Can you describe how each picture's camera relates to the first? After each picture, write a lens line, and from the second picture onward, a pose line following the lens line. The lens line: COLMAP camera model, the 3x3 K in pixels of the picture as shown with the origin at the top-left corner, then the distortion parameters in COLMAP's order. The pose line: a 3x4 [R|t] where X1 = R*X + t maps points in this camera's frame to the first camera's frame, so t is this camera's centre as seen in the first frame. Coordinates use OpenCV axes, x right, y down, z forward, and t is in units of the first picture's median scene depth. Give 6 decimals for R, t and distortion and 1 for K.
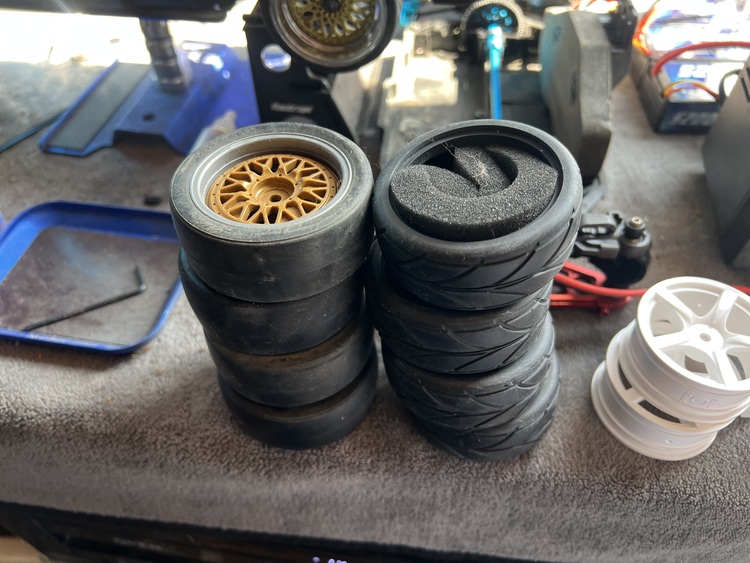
lens RADIAL K [[555.3, 0, 375.0], [0, 555.3, 281.5], [0, 0, 1]] dist [0.007602, 0.000547]
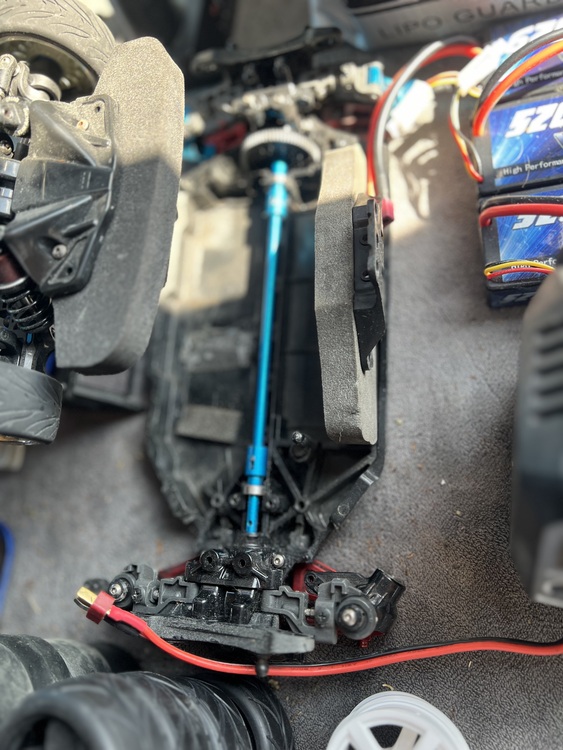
lens RADIAL K [[555.3, 0, 281.5], [0, 555.3, 375.0], [0, 0, 1]] dist [0.007602, 0.000547]
pose [[0.933603, -0.122471, -0.336729, 0.655327], [0.249990, 0.895888, 0.367272, -0.705800], [0.256692, -0.427065, 0.867021, 0.315071]]
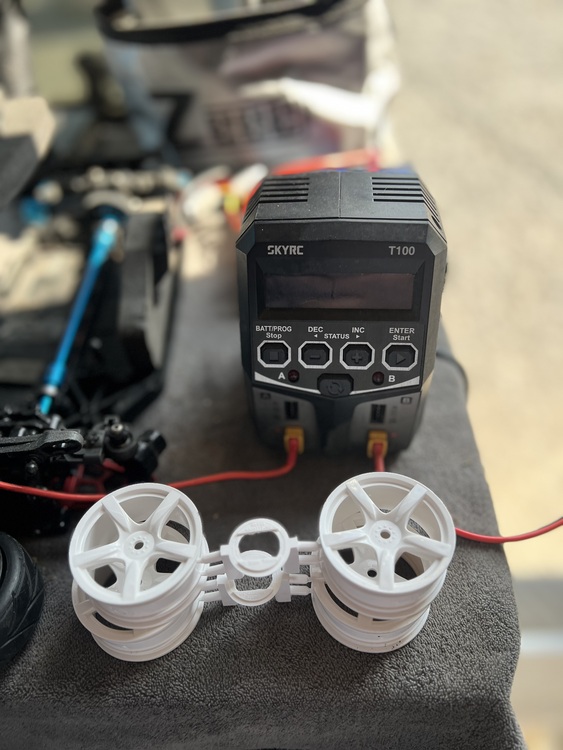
lens RADIAL K [[555.3, 0, 281.5], [0, 555.3, 375.0], [0, 0, 1]] dist [0.007602, 0.000547]
pose [[0.992417, -0.115401, 0.042324, 0.689267], [0.117432, 0.991864, -0.049143, -0.099705], [-0.036309, 0.053741, 0.997895, -0.099842]]
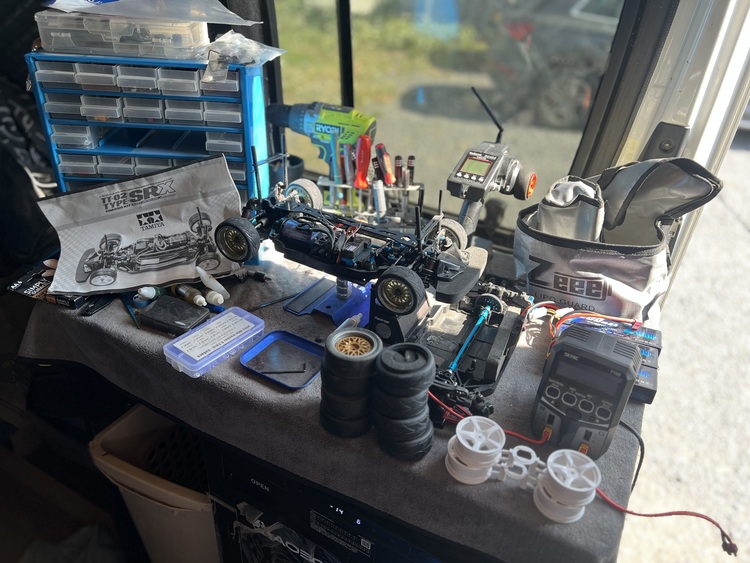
lens RADIAL K [[555.3, 0, 375.0], [0, 555.3, 281.5], [0, 0, 1]] dist [0.007602, 0.000547]
pose [[0.931218, 0.231340, -0.281630, 0.575767], [-0.307828, 0.912940, -0.267923, 0.245735], [0.195130, 0.336188, 0.921359, -1.616369]]
